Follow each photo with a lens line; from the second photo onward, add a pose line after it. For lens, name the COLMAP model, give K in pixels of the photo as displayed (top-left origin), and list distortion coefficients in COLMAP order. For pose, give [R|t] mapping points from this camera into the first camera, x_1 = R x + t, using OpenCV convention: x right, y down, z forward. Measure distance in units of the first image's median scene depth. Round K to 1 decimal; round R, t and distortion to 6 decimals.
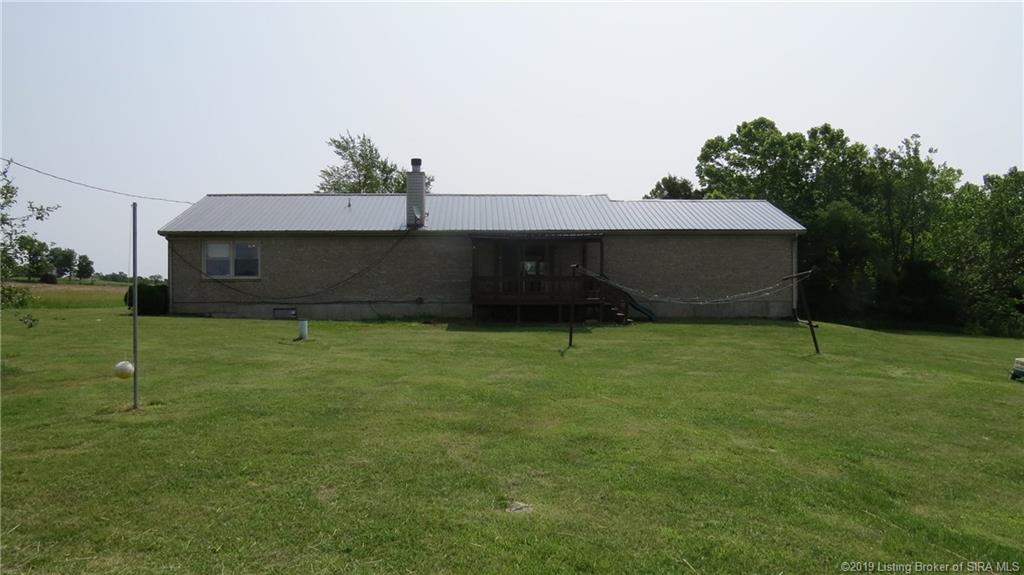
lens RADIAL K [[730.2, 0, 512.0], [0, 730.2, 287.5], [0, 0, 1]] dist [-0.014225, -0.002996]
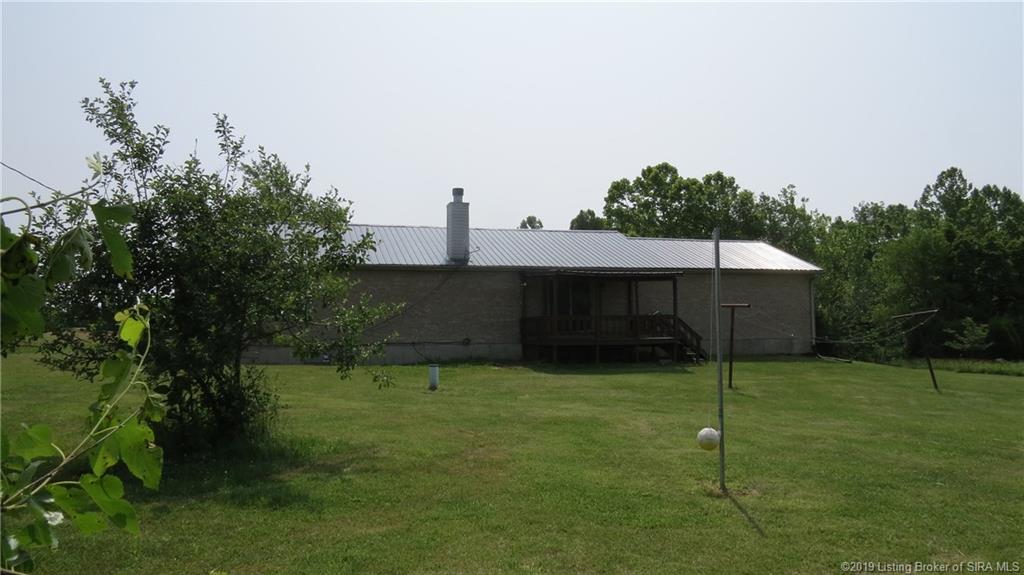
lens RADIAL K [[730.2, 0, 512.0], [0, 730.2, 287.5], [0, 0, 1]] dist [-0.014225, -0.002996]
pose [[0.969815, 0.007160, 0.243737, -0.128428], [0.005018, 0.998771, -0.049306, -0.001872], [-0.243791, 0.049041, 0.968587, 0.038525]]
